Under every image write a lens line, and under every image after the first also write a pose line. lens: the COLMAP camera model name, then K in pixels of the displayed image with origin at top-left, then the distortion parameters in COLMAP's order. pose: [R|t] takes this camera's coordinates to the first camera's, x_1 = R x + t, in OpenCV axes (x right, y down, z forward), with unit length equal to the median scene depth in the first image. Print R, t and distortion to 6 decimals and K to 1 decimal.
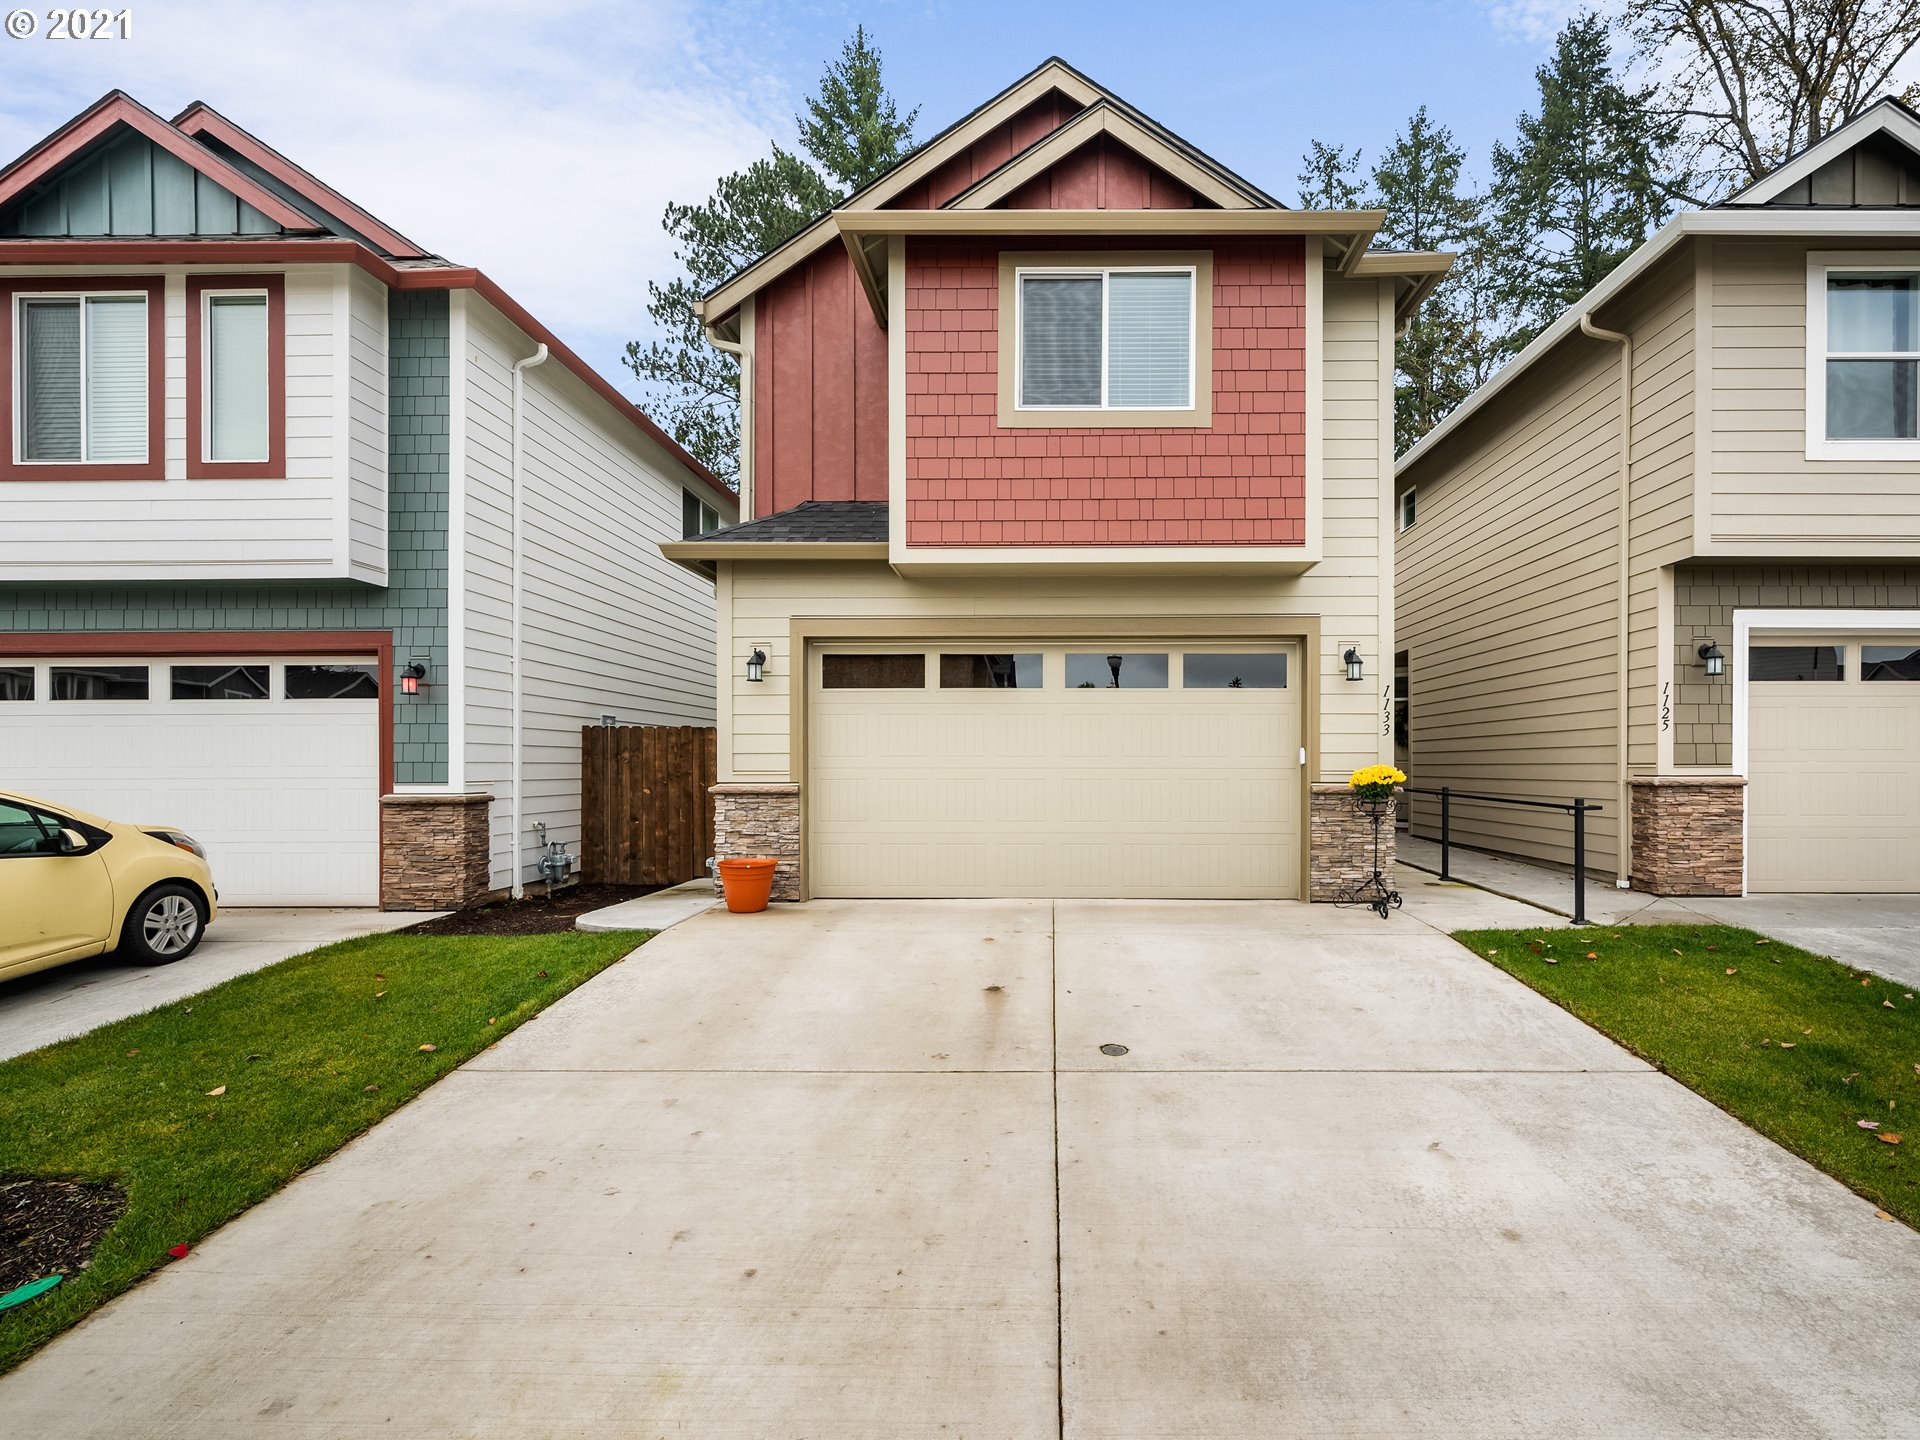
lens RADIAL K [[901.4, 0, 955.7], [0, 901.4, 744.3], [0, 0, 1]] dist [-0.000426, -0.001067]
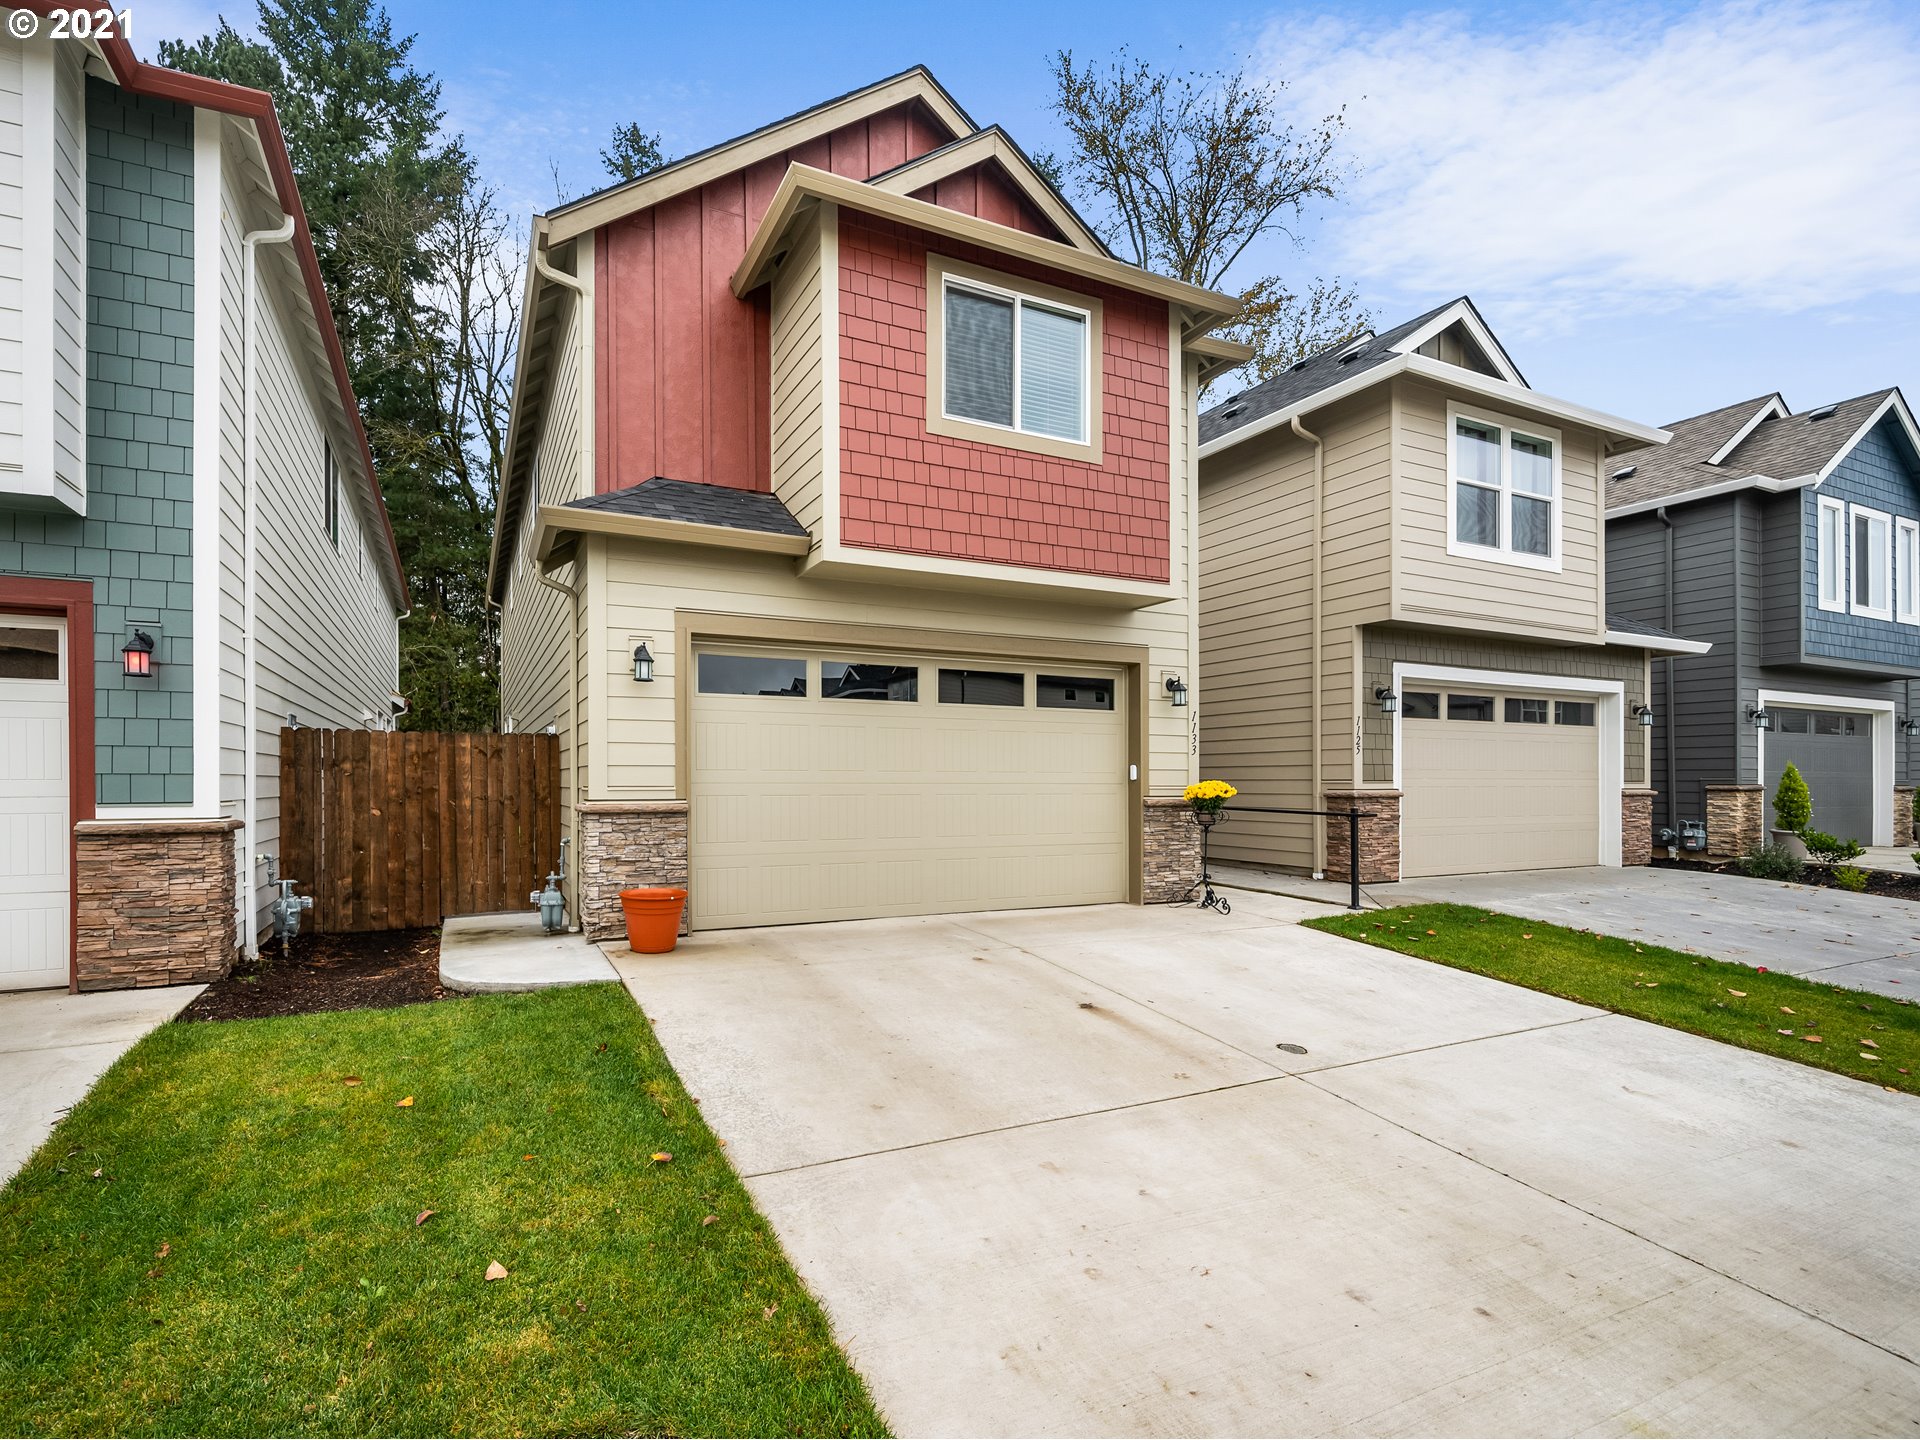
lens RADIAL K [[906.6, 0, 882.1], [0, 906.6, 758.7], [0, 0, 1]] dist [0.000905, -0.000588]
pose [[0.906173, 0.012200, 0.422731, -0.372148], [-0.011668, 0.999925, -0.003846, 0.004019], [-0.422746, -0.001447, 0.906247, 0.123662]]
